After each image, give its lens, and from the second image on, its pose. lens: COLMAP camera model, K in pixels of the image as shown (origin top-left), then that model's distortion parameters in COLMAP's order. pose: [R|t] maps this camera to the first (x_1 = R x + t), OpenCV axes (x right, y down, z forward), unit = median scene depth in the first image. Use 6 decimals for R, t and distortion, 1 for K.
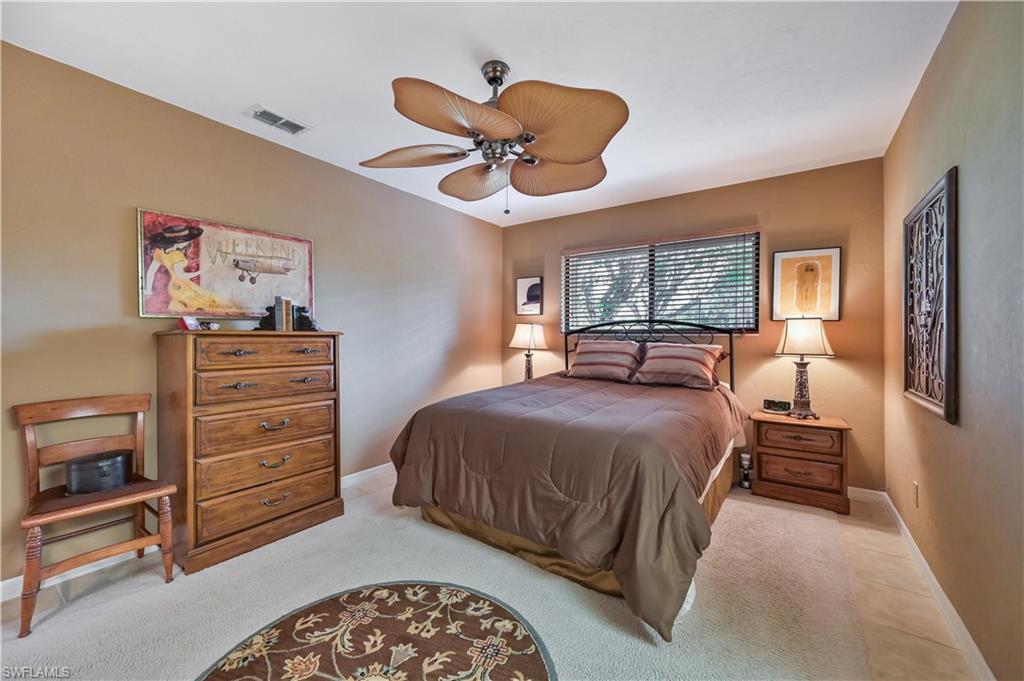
lens RADIAL K [[404.9, 0, 521.4], [0, 404.9, 337.8], [0, 0, 1]] dist [-0.002325, 0.000269]
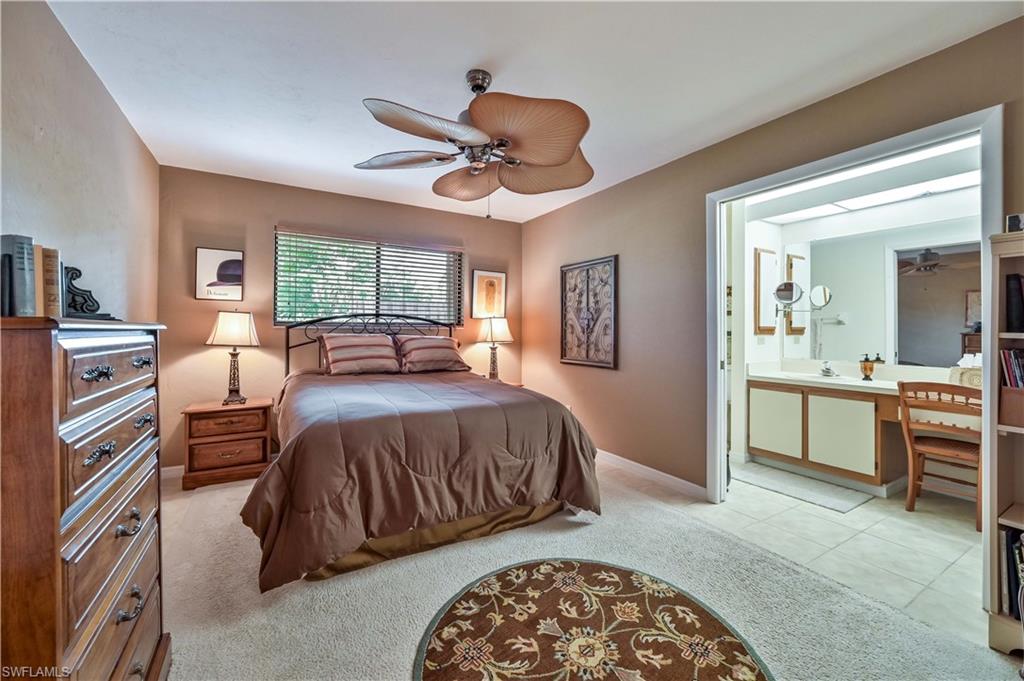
lens RADIAL K [[404.9, 0, 512.7], [0, 404.9, 330.4], [0, 0, 1]] dist [-0.002325, 0.000269]
pose [[0.420386, -0.004537, 0.907334, -0.967208], [0.000129, 0.999988, 0.004941, -0.011708], [-0.907345, -0.001960, 0.420381, 0.470216]]
